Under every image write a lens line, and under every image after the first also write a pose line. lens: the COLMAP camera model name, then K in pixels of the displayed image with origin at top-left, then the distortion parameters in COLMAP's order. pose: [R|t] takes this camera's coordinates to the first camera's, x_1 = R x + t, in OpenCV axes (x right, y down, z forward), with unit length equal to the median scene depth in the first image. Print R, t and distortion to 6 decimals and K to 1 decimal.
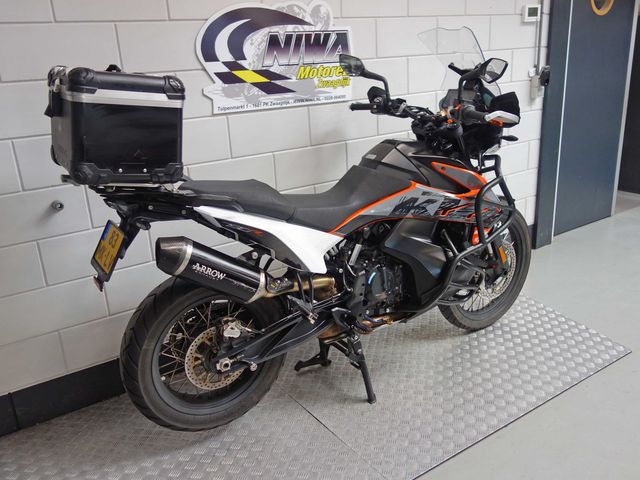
lens RADIAL K [[557.4, 0, 327.7], [0, 557.4, 241.1], [0, 0, 1]] dist [0.003458, 0.004452]
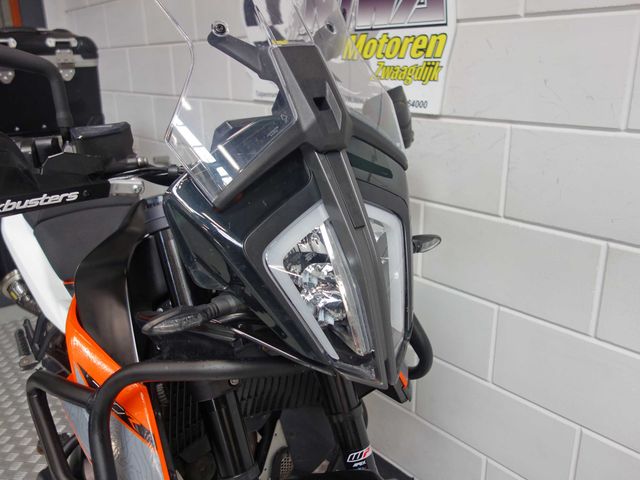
lens RADIAL K [[557.4, 0, 327.7], [0, 557.4, 241.1], [0, 0, 1]] dist [0.003458, 0.004452]
pose [[0.099285, 0.349145, -0.931794, 0.527680], [-0.312892, 0.899876, 0.303845, -0.299259], [0.944585, 0.261384, 0.198589, 0.950870]]
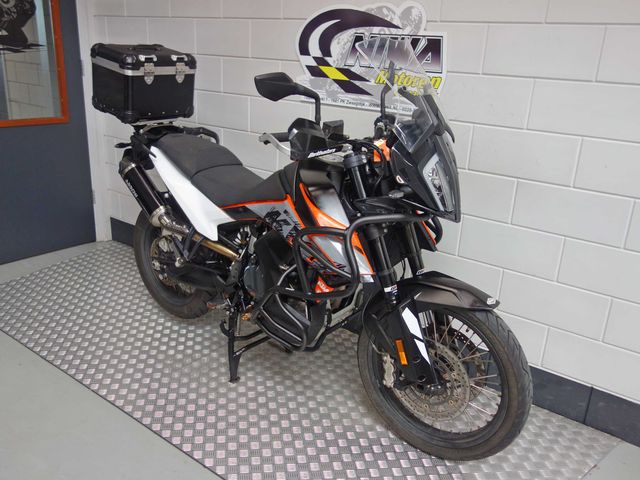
lens RADIAL K [[557.4, 0, 327.7], [0, 557.4, 241.1], [0, 0, 1]] dist [0.003458, 0.004452]
pose [[0.328218, 0.370190, -0.869041, 0.891093], [-0.365468, 0.898125, 0.244550, -0.257346], [0.871037, 0.237341, 0.430073, 0.591803]]
